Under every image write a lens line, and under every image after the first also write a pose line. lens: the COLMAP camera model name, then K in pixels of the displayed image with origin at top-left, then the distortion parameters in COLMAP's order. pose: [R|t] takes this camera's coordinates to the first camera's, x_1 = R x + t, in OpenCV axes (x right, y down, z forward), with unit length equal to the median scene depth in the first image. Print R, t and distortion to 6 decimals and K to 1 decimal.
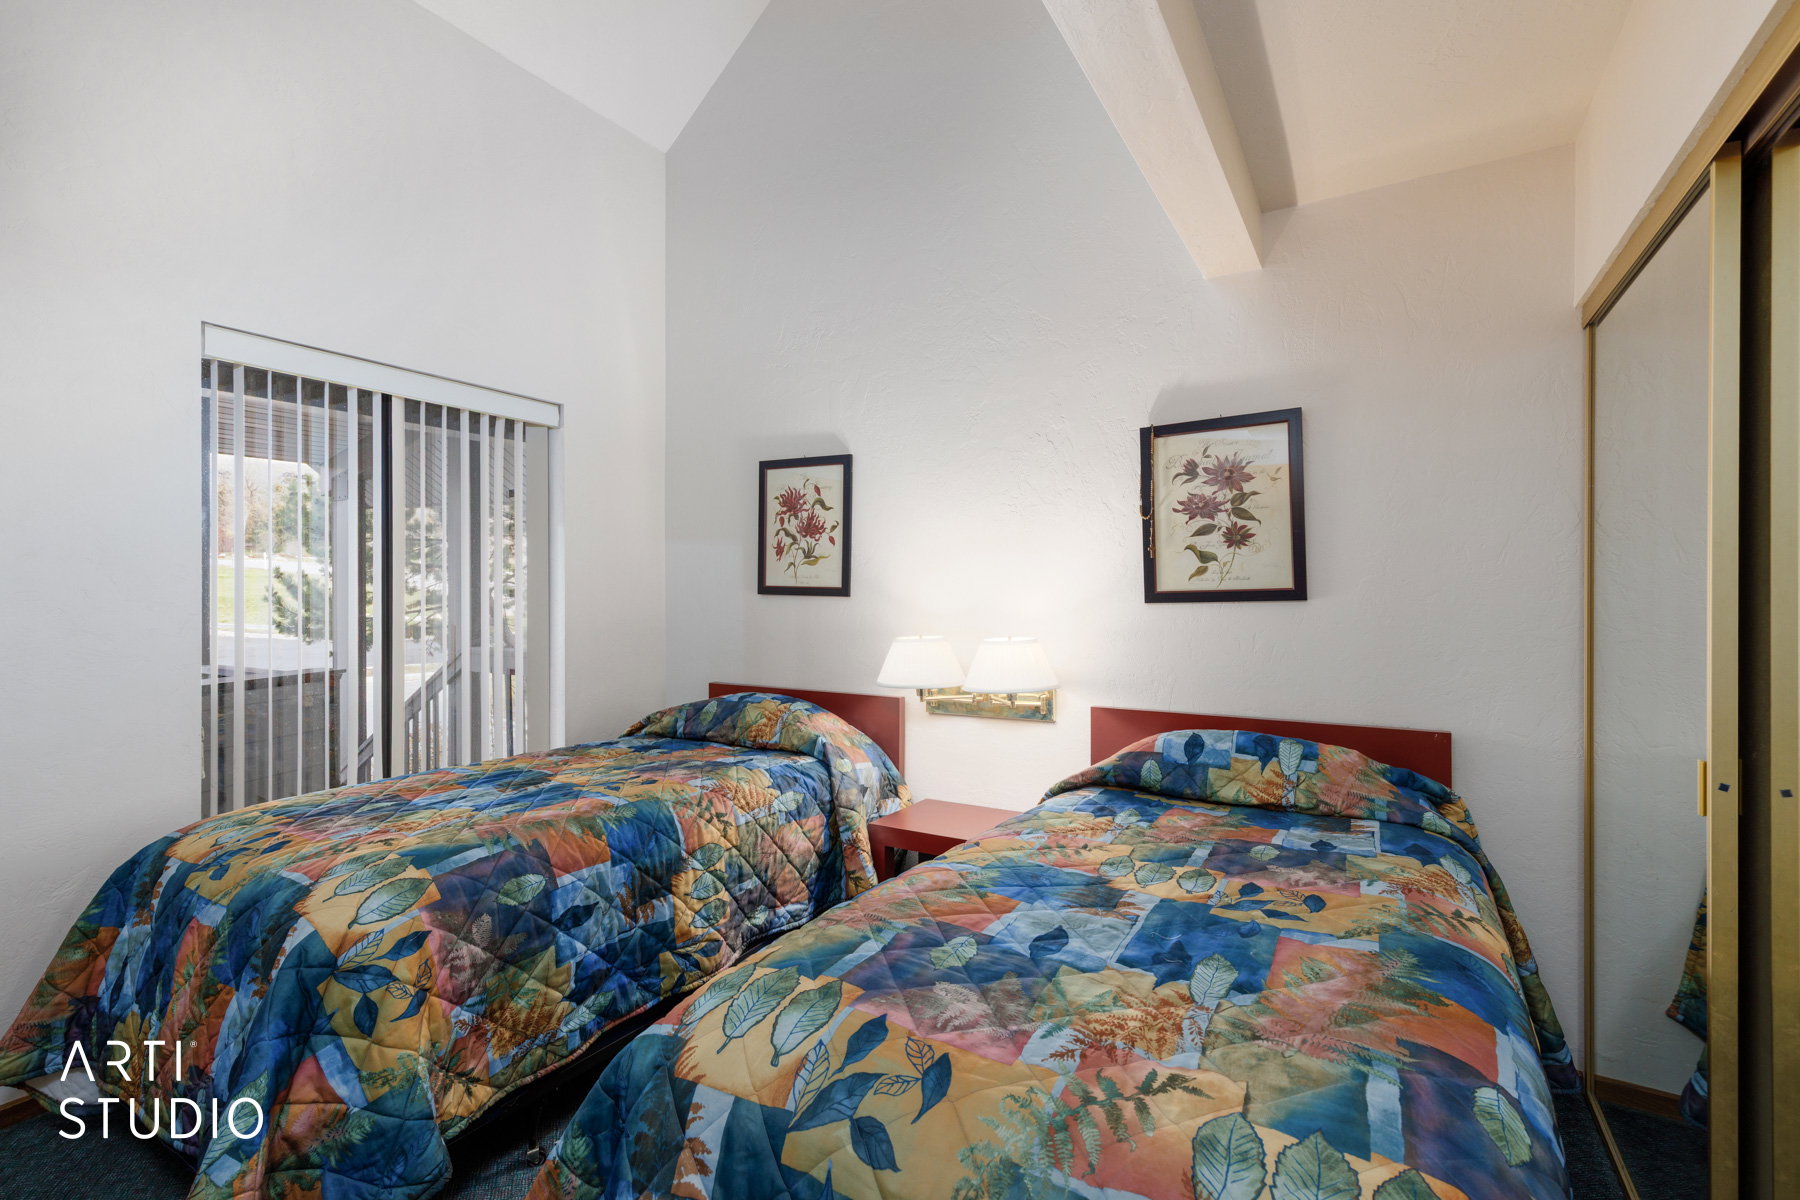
lens RADIAL K [[821.7, 0, 897.9], [0, 821.7, 601.1], [0, 0, 1]] dist [0.005379, 0.000522]
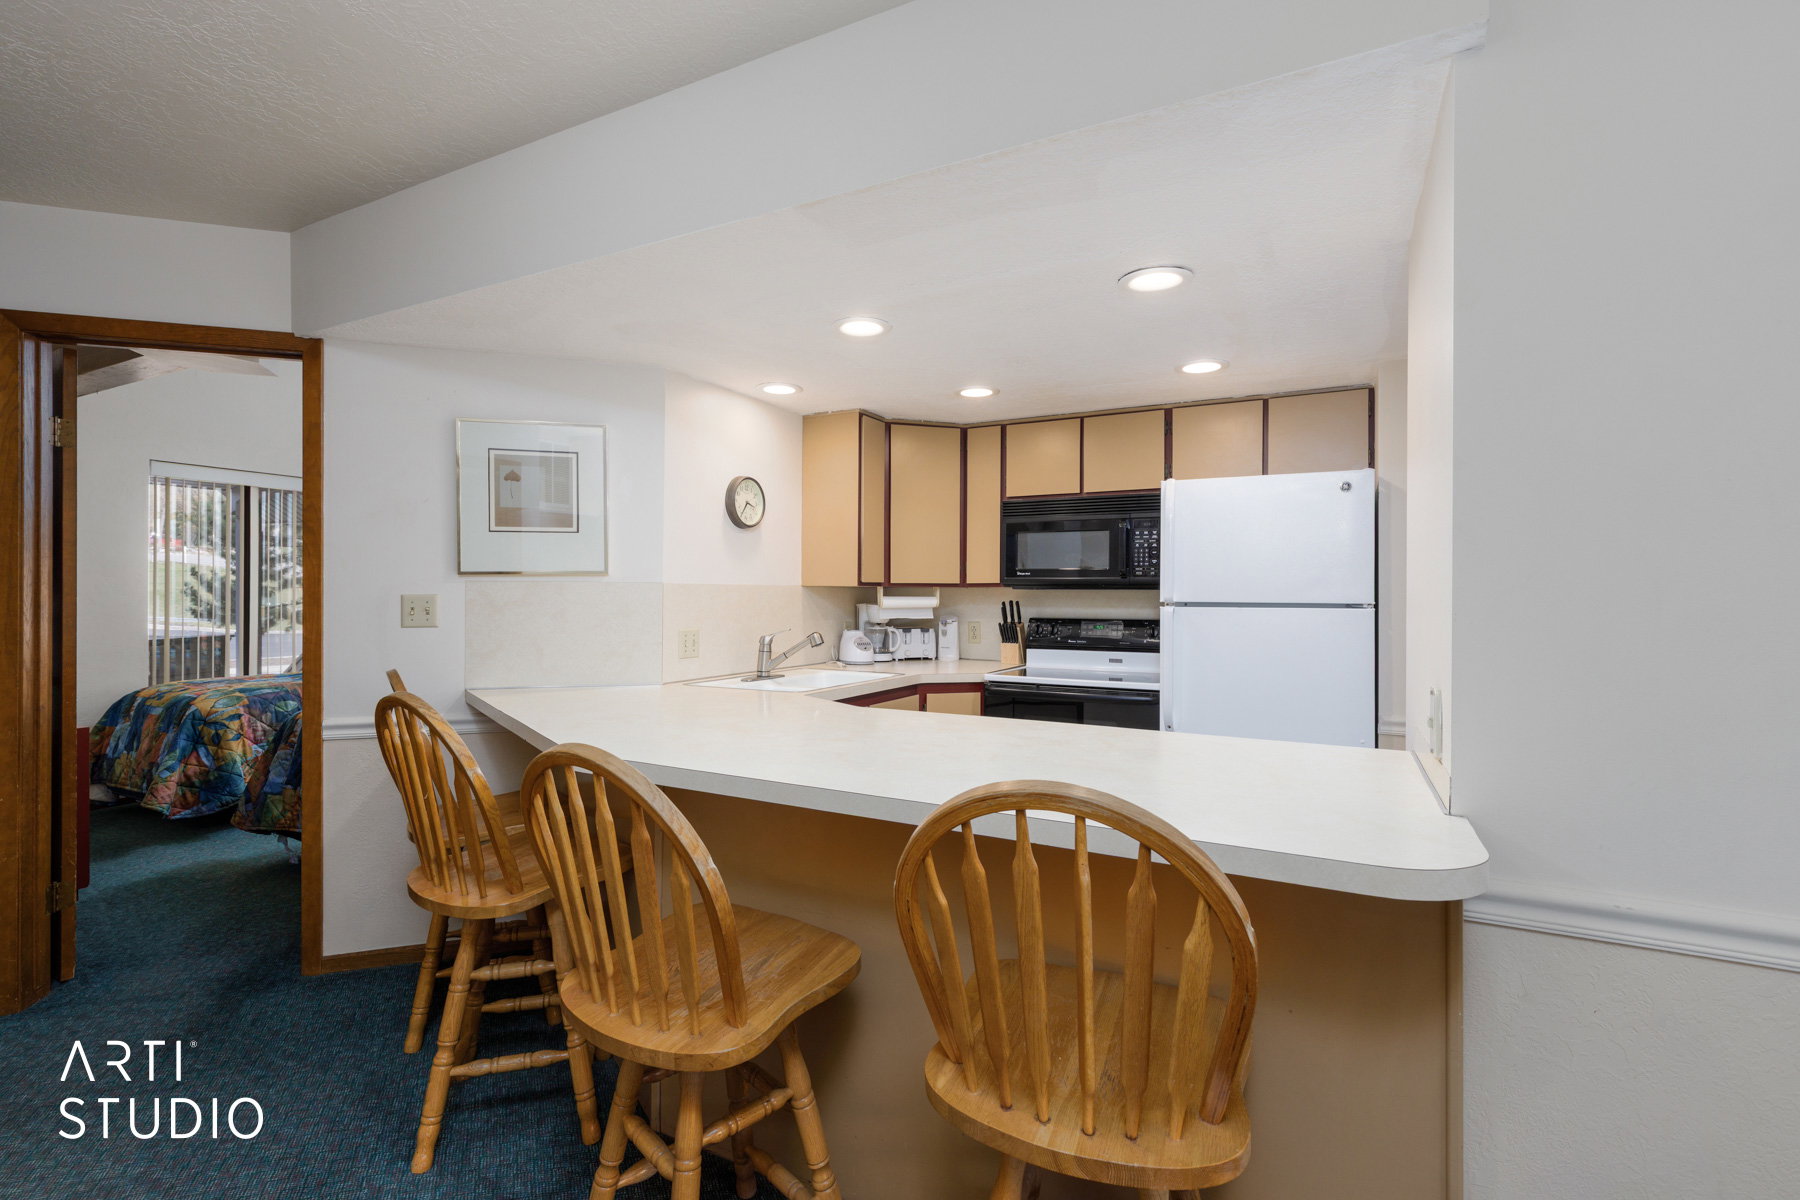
lens RADIAL K [[821.7, 0, 897.8], [0, 821.7, 595.6], [0, 0, 1]] dist [0.005379, 0.000522]
pose [[0.998319, 0.005176, 0.057721, 1.341477], [-0.004940, 0.999979, -0.004232, 0.016635], [-0.057742, 0.003939, 0.998324, -1.727288]]
